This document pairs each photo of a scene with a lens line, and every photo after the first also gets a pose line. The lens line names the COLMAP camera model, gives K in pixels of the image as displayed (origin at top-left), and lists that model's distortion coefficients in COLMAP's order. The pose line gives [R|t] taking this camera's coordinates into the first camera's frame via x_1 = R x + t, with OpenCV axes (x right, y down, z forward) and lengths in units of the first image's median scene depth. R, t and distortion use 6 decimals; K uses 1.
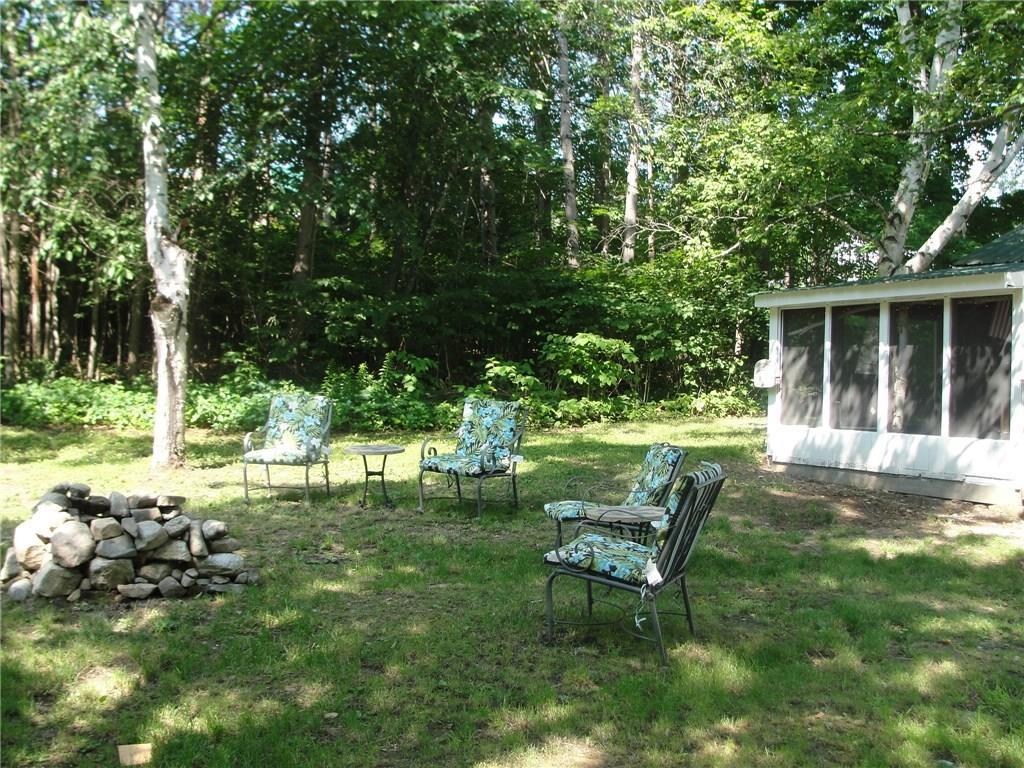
lens RADIAL K [[1173.6, 0, 512.0], [0, 1173.6, 384.0], [0, 0, 1]] dist [-0.212283, 0.272684]
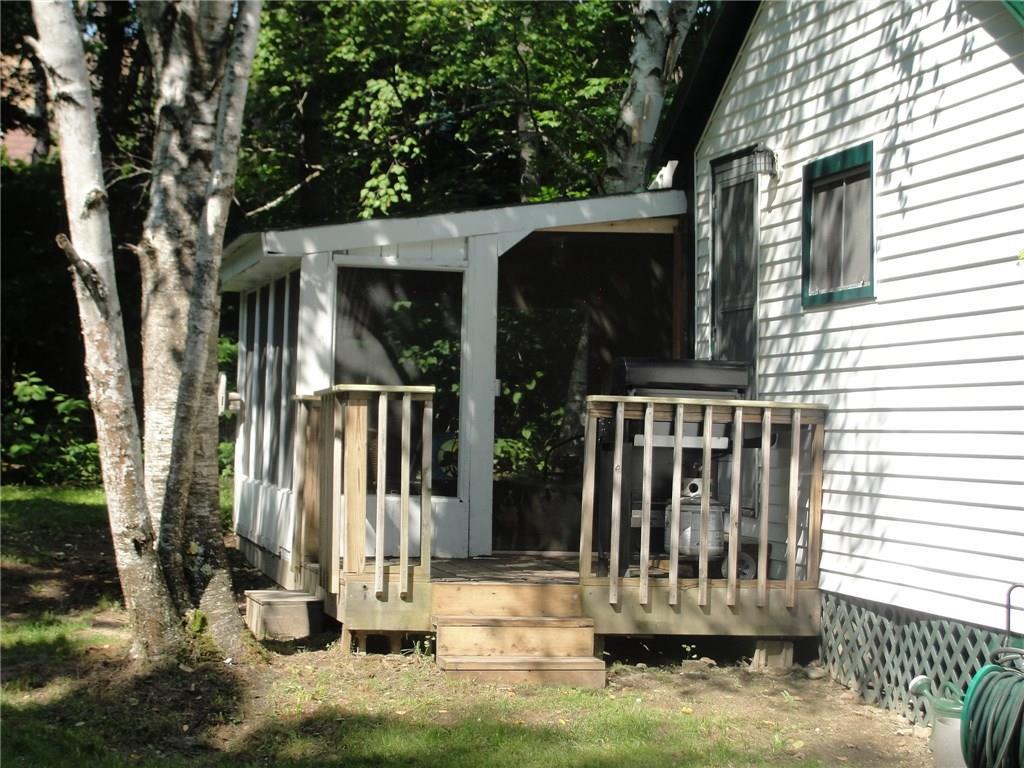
lens RADIAL K [[2156.3, 0, 480.3], [0, 2156.3, 412.7], [0, 0, 1]] dist [0.007304, 0.093951]
pose [[0.972069, 0.005530, -0.234631, 0.721908], [-0.007888, 0.999927, -0.009111, 0.013975], [0.234564, 0.010708, 0.972042, -0.152004]]
